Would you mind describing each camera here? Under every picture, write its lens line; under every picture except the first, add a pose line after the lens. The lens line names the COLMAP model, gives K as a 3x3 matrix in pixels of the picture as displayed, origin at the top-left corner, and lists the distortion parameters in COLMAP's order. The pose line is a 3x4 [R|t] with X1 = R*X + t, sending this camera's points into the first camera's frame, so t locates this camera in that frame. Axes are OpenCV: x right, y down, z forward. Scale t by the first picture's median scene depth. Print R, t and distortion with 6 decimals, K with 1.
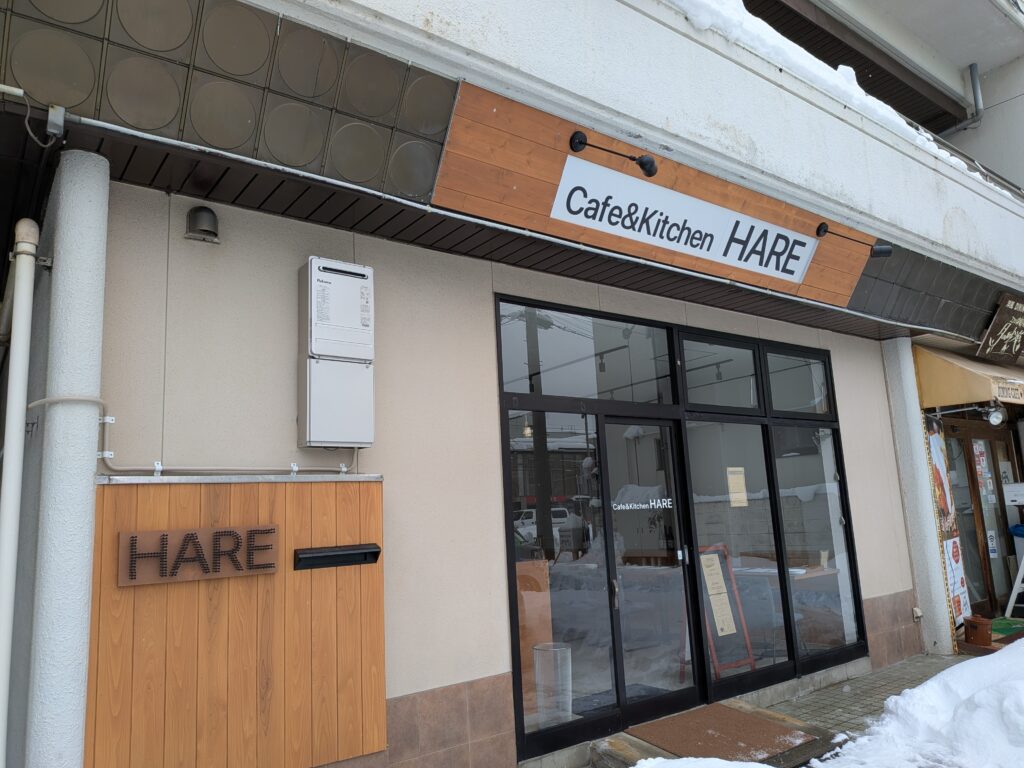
lens RADIAL K [[746.1, 0, 515.3], [0, 746.1, 383.7], [0, 0, 1]] dist [0.007071, 0.000094]
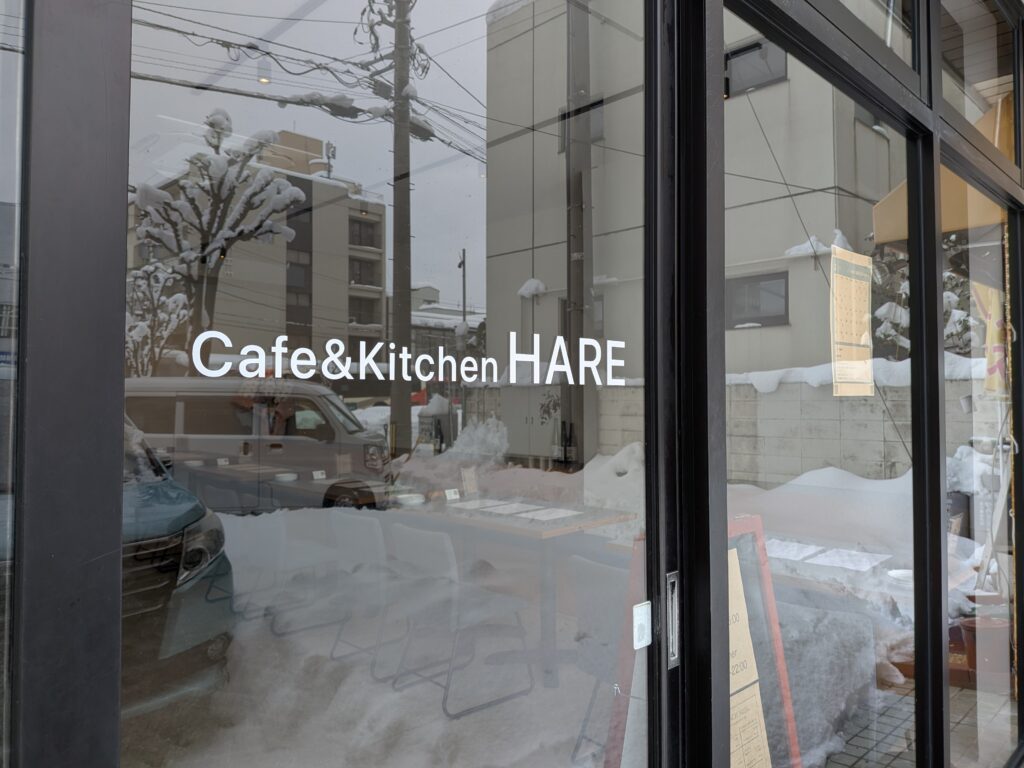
lens RADIAL K [[746.1, 0, 512.5], [0, 746.1, 382.6], [0, 0, 1]] dist [0.007071, 0.000094]
pose [[0.990339, 0.051798, 0.128629, 0.058586], [-0.071799, 0.985129, 0.156093, 0.050130], [-0.118631, -0.163820, 0.979331, 0.309178]]
